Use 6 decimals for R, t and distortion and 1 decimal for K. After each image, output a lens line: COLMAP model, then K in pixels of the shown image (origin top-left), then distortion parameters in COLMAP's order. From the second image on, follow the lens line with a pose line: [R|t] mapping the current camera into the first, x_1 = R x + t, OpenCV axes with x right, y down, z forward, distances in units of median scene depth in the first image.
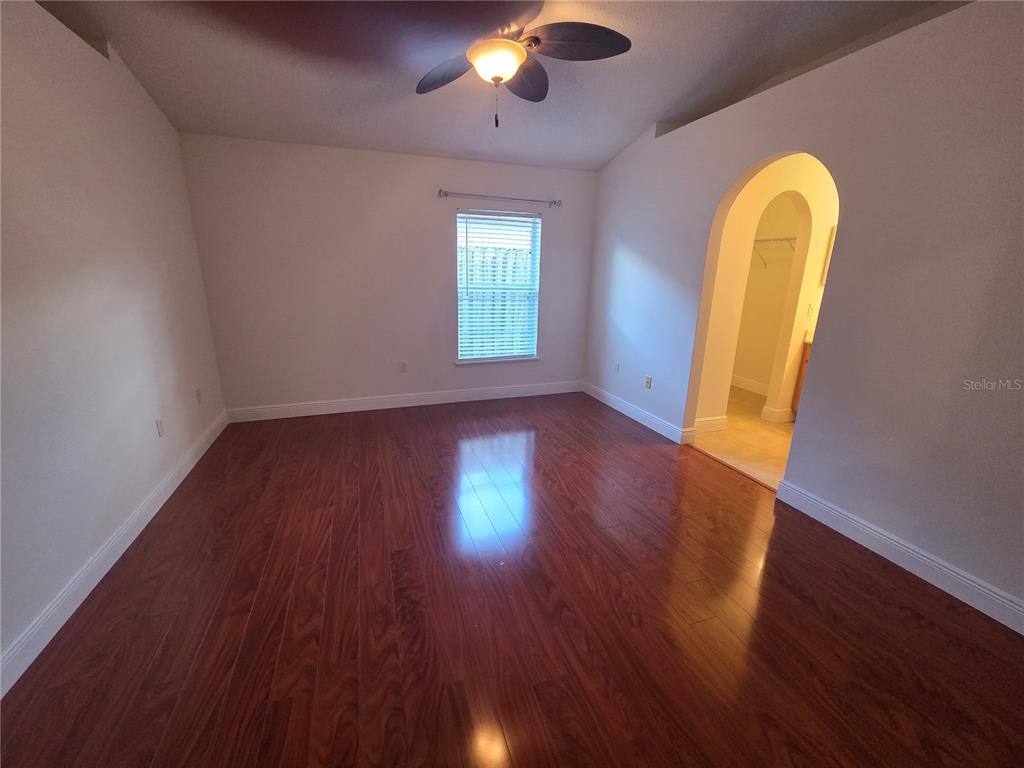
lens RADIAL K [[420.8, 0, 506.9], [0, 420.8, 377.1], [0, 0, 1]] dist [0.016830, 0.000132]
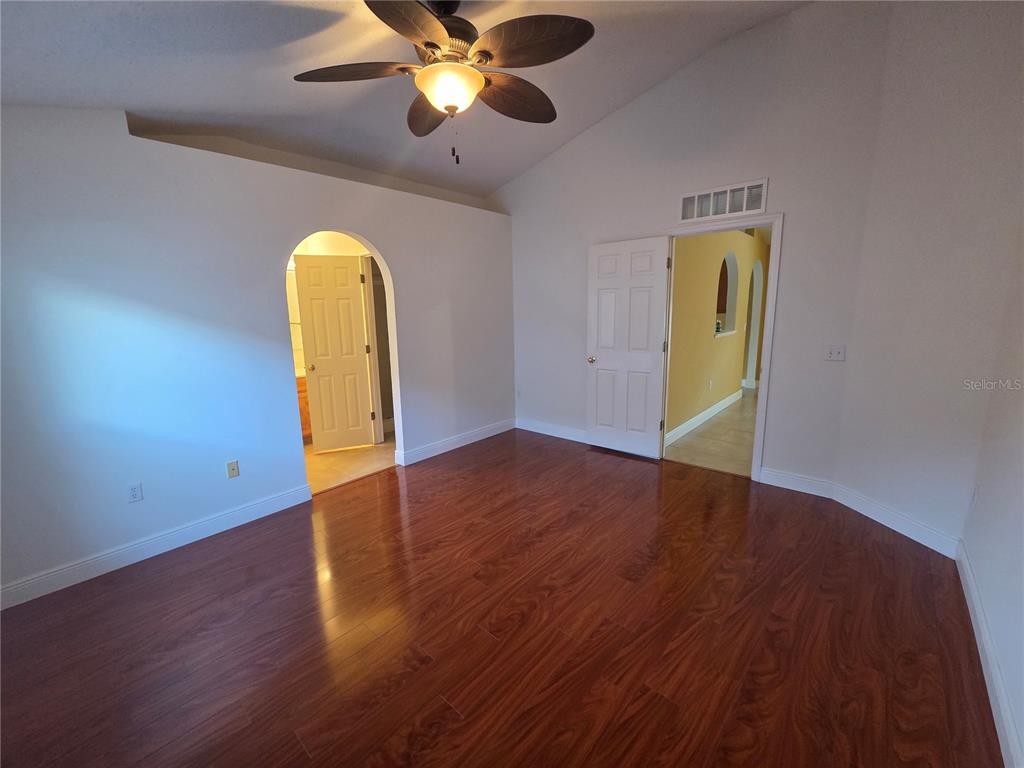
lens RADIAL K [[420.8, 0, 506.6], [0, 420.8, 384.3], [0, 0, 1]] dist [0.016830, 0.000132]
pose [[-0.486394, -0.160640, 0.858846, -0.800634], [0.239519, 0.920785, 0.307873, -0.367778], [-0.840269, 0.355457, -0.409388, 1.296636]]
